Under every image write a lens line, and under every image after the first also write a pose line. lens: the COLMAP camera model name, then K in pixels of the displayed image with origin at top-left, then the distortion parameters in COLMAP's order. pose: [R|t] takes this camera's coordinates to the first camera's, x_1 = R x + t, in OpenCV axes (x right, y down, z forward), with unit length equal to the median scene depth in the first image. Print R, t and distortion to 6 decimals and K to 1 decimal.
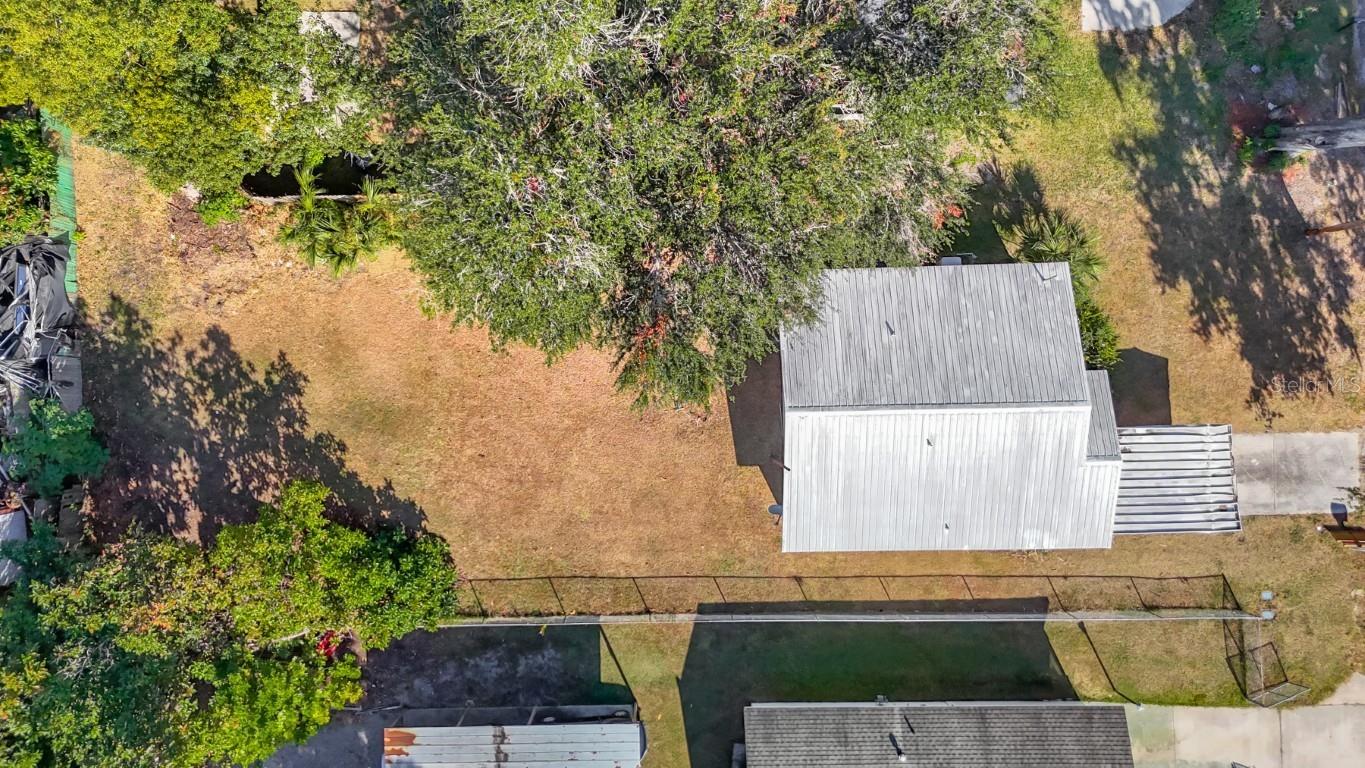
lens RADIAL K [[888.4, 0, 682.5], [0, 888.4, 384.0], [0, 0, 1]] dist [0.024515, 0.001076]
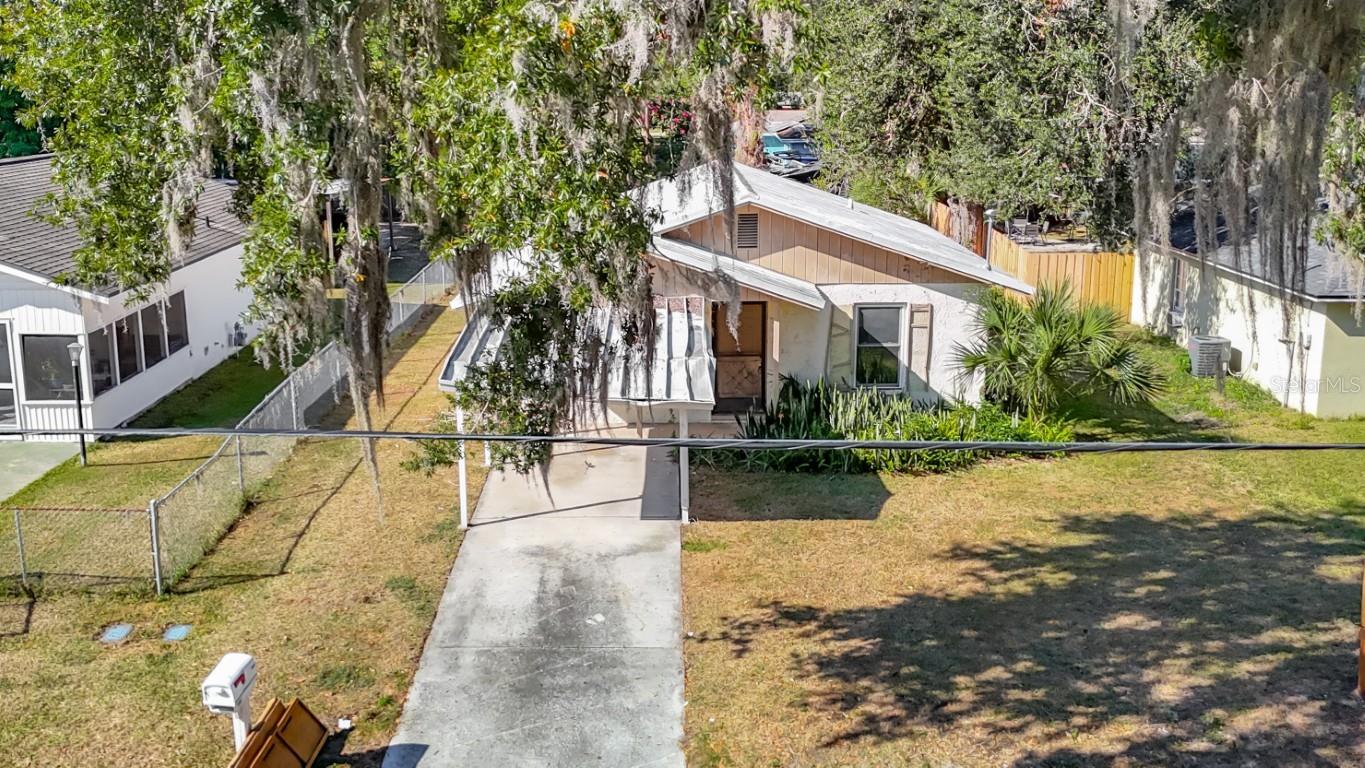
lens RADIAL K [[1362.0, 0, 682.5], [0, 1362.0, 384.0], [0, 0, 1]] dist [0.003405, -0.003206]
pose [[-0.003913, 0.256848, -0.966444, 1.092809], [-0.999992, -0.000266, 0.003978, 0.052906], [0.000764, 0.966452, 0.256847, 0.787621]]
